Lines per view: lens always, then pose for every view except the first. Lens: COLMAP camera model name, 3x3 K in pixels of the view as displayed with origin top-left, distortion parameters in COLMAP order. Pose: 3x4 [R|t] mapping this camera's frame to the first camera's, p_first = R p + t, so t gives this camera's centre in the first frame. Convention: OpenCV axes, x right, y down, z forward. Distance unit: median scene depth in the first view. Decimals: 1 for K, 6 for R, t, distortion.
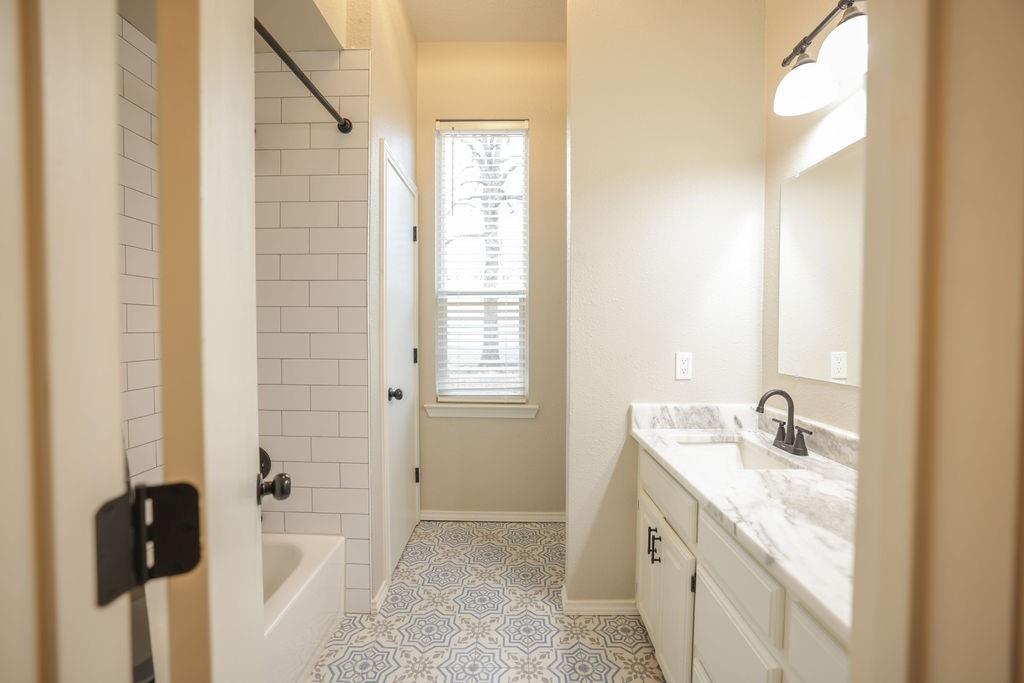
lens RADIAL K [[443.2, 0, 516.1], [0, 443.2, 339.0], [0, 0, 1]] dist [-0.016773, 0.006824]
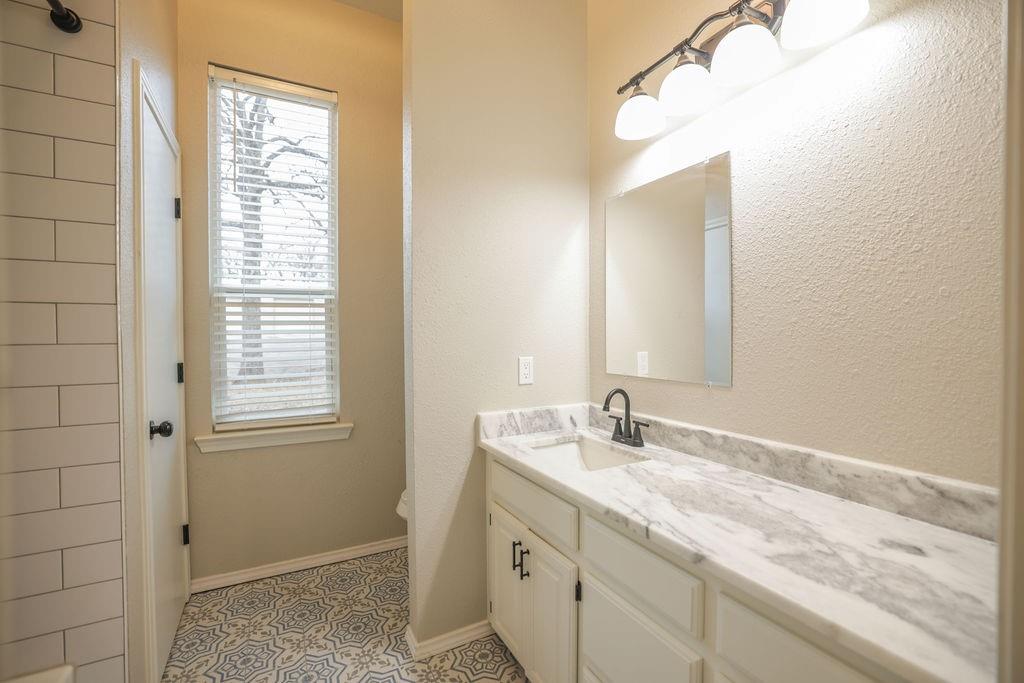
lens RADIAL K [[443.2, 0, 508.9], [0, 443.2, 339.6], [0, 0, 1]] dist [-0.016773, 0.006824]
pose [[0.880571, -0.013927, 0.473710, -0.127885], [0.019309, 0.999792, -0.006498, -0.003478], [-0.473521, 0.014869, 0.880657, 0.130885]]
